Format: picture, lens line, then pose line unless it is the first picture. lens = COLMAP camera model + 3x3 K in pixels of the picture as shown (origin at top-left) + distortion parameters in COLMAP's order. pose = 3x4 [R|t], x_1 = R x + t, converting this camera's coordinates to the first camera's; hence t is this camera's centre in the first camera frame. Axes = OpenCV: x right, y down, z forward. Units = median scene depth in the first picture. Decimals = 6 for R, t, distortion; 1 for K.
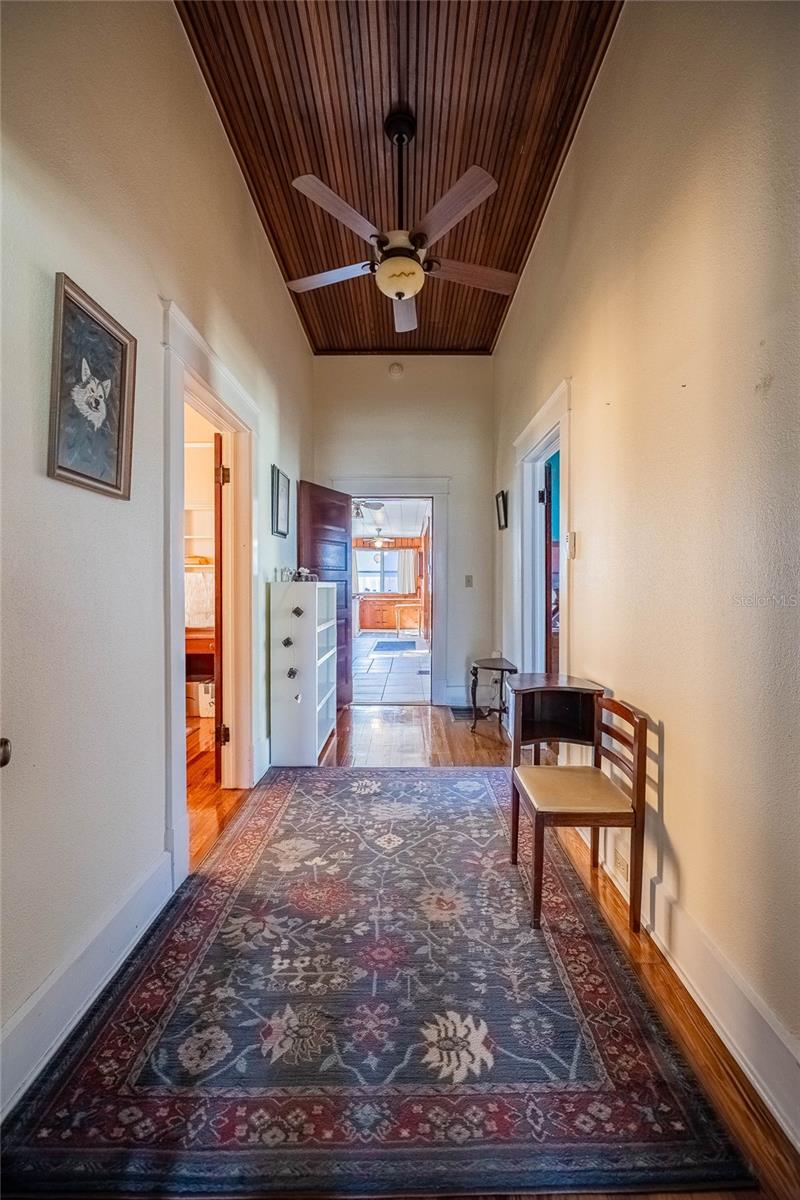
lens RADIAL K [[482.5, 0, 404.5], [0, 482.5, 592.1], [0, 0, 1]] dist [-0.012393, -0.000330]
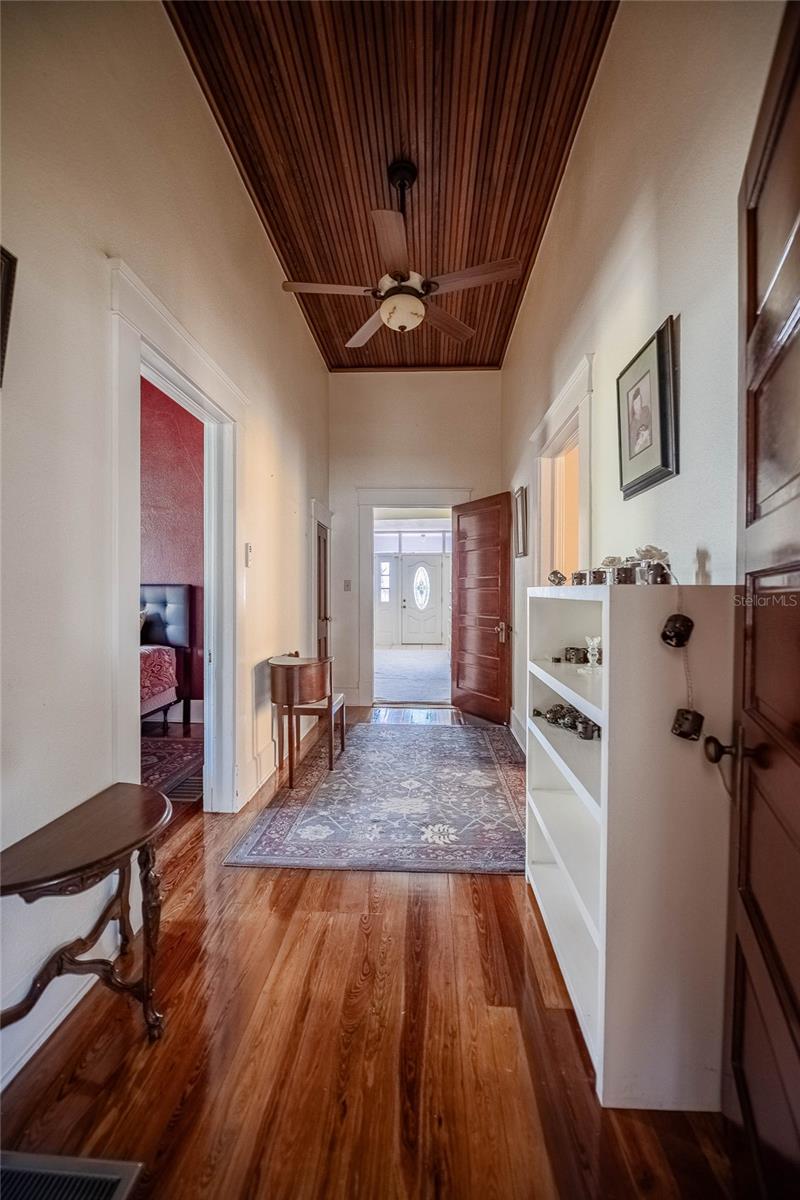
lens RADIAL K [[482.5, 0, 401.2], [0, 482.5, 595.8], [0, 0, 1]] dist [-0.012393, -0.000330]
pose [[-0.998561, -0.003387, 0.053514, -0.070171], [-0.002364, 0.999814, 0.019167, -0.027164], [-0.053569, 0.019013, -0.998383, 2.192337]]
